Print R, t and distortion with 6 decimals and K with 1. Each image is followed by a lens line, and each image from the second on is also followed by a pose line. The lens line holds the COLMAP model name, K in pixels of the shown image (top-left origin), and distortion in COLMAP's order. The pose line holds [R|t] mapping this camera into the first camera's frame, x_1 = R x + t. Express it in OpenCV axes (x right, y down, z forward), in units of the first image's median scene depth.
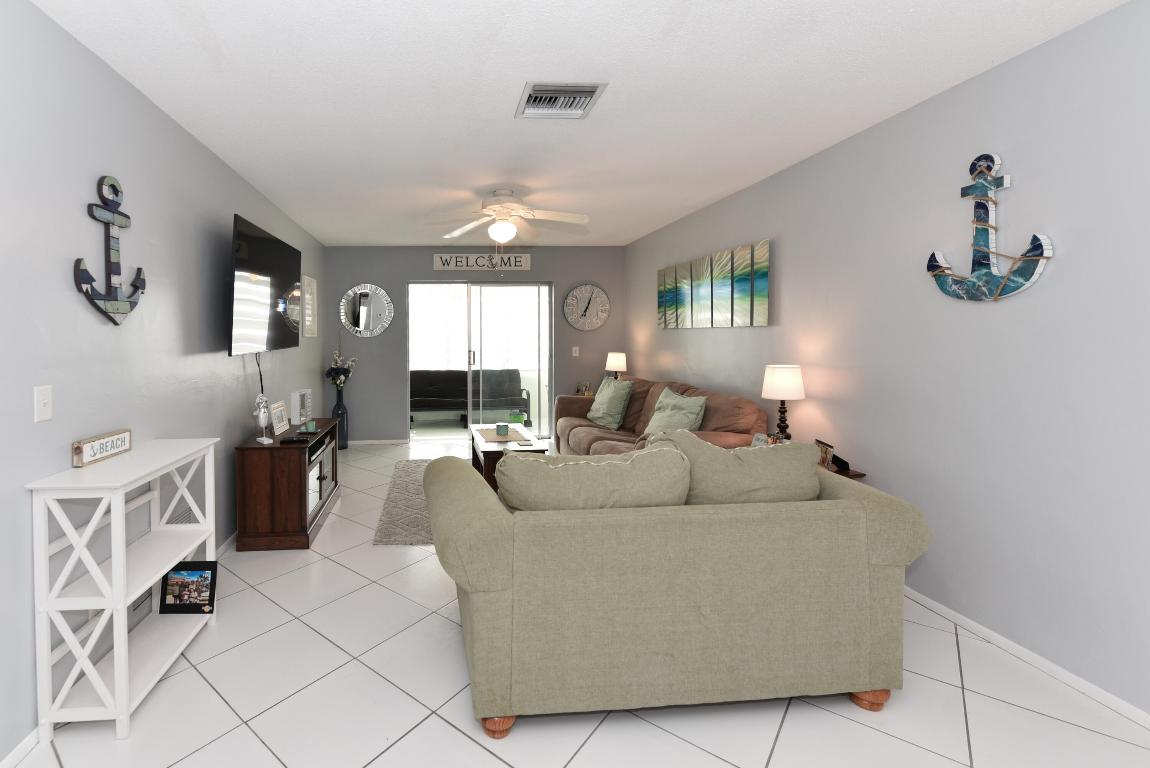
lens RADIAL K [[504.3, 0, 575.0], [0, 504.3, 384.0], [0, 0, 1]] dist [0.011456, -0.000375]
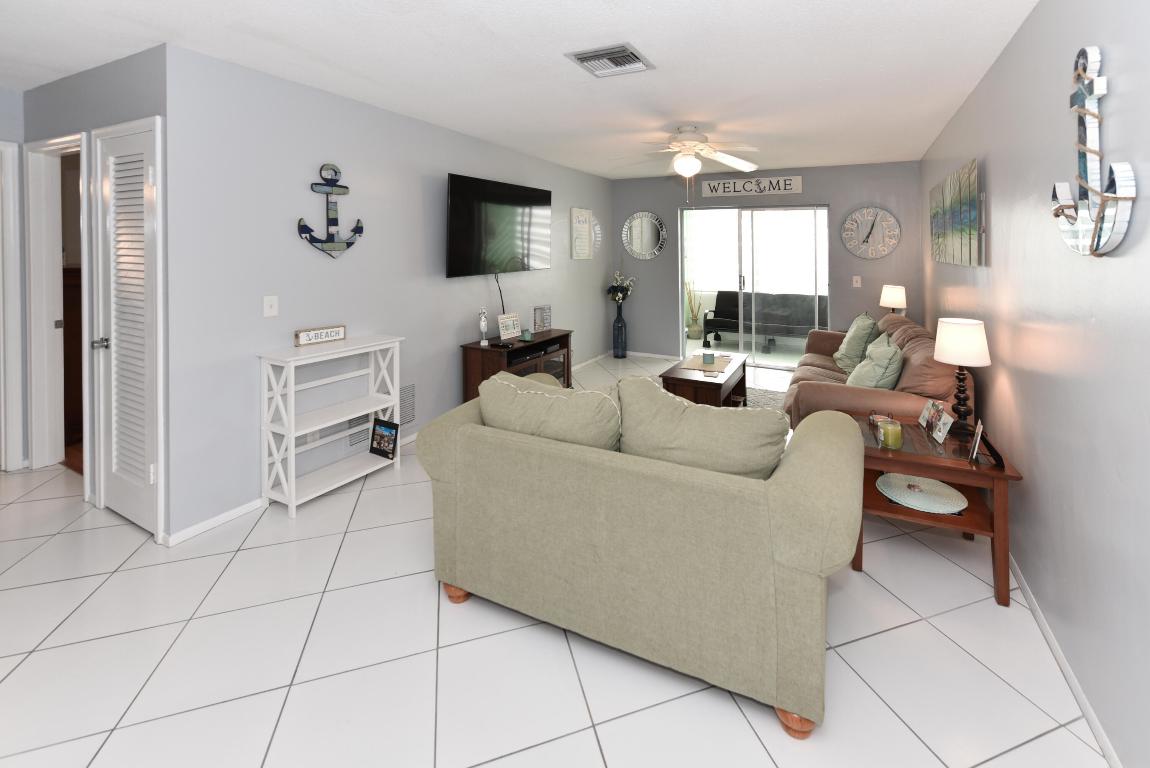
lens RADIAL K [[504.5, 0, 606.9], [0, 504.5, 302.2], [0, 0, 1]] dist [0.019457, -0.000046]
pose [[0.866245, 0.070307, -0.494648, 0.559498], [-0.074026, 0.997183, 0.012097, -0.058195], [0.494105, 0.026138, 0.869009, 0.066695]]
